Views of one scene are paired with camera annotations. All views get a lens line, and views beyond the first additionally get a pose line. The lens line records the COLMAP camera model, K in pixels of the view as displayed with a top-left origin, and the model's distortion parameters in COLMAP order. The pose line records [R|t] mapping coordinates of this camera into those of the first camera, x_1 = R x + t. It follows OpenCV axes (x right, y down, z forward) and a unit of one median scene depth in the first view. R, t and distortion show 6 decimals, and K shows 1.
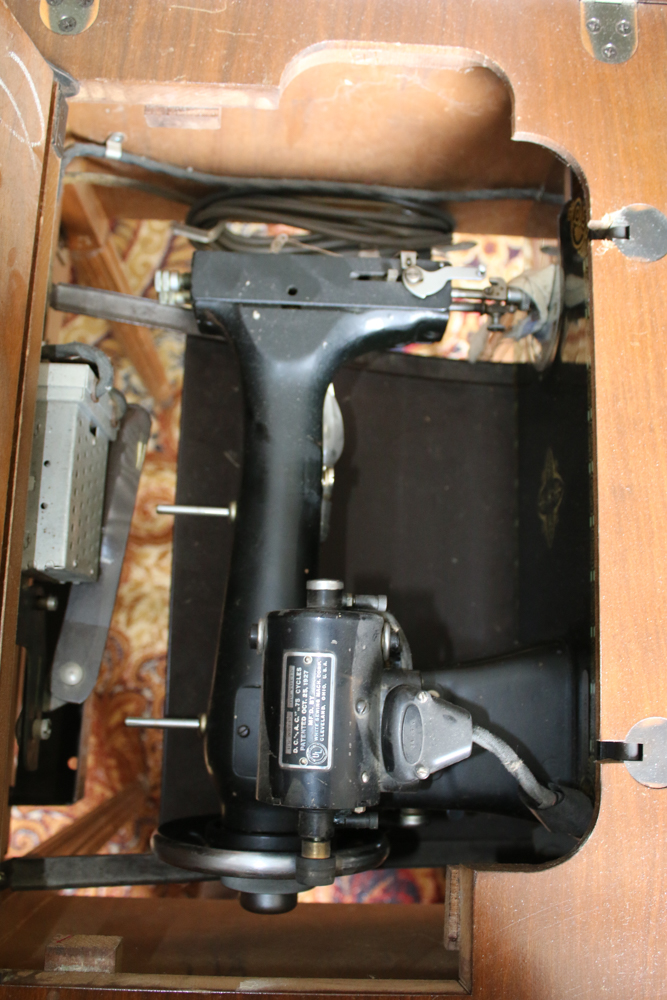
lens RADIAL K [[942.5, 0, 333.5], [0, 942.5, 500.0], [0, 0, 1]] dist [-0.074493, 0.022863]
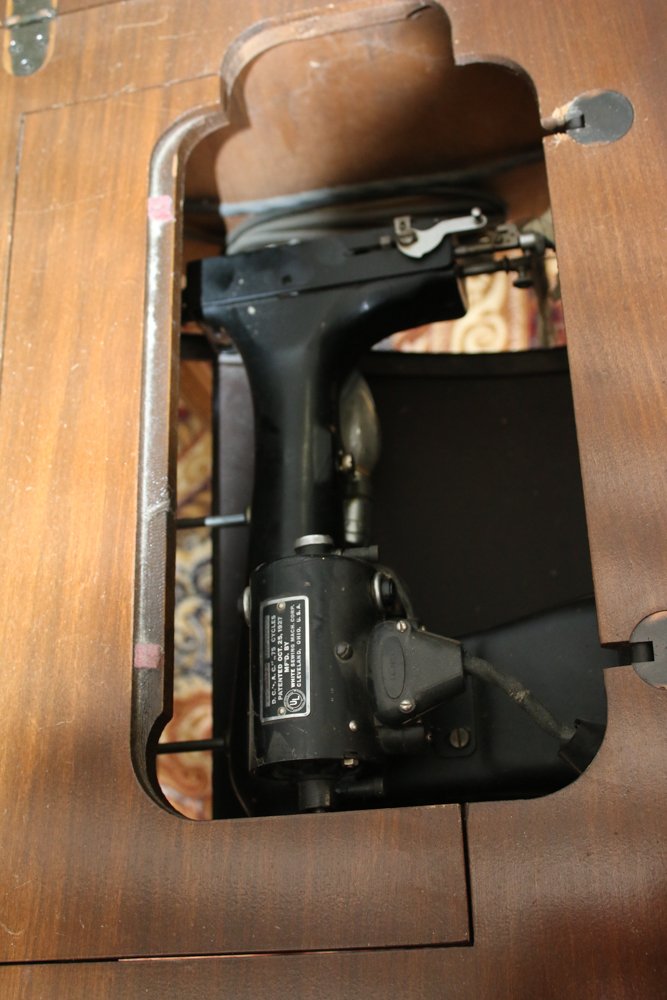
lens RADIAL K [[1301.9, 0, 333.5], [0, 1301.9, 500.0], [0, 0, 1]] dist [0.002646, -0.054627]
pose [[0.954543, -0.162720, -0.249739, 0.345320], [0.104796, 0.967561, -0.229877, 0.352489], [0.279043, 0.193256, 0.940631, -0.215955]]
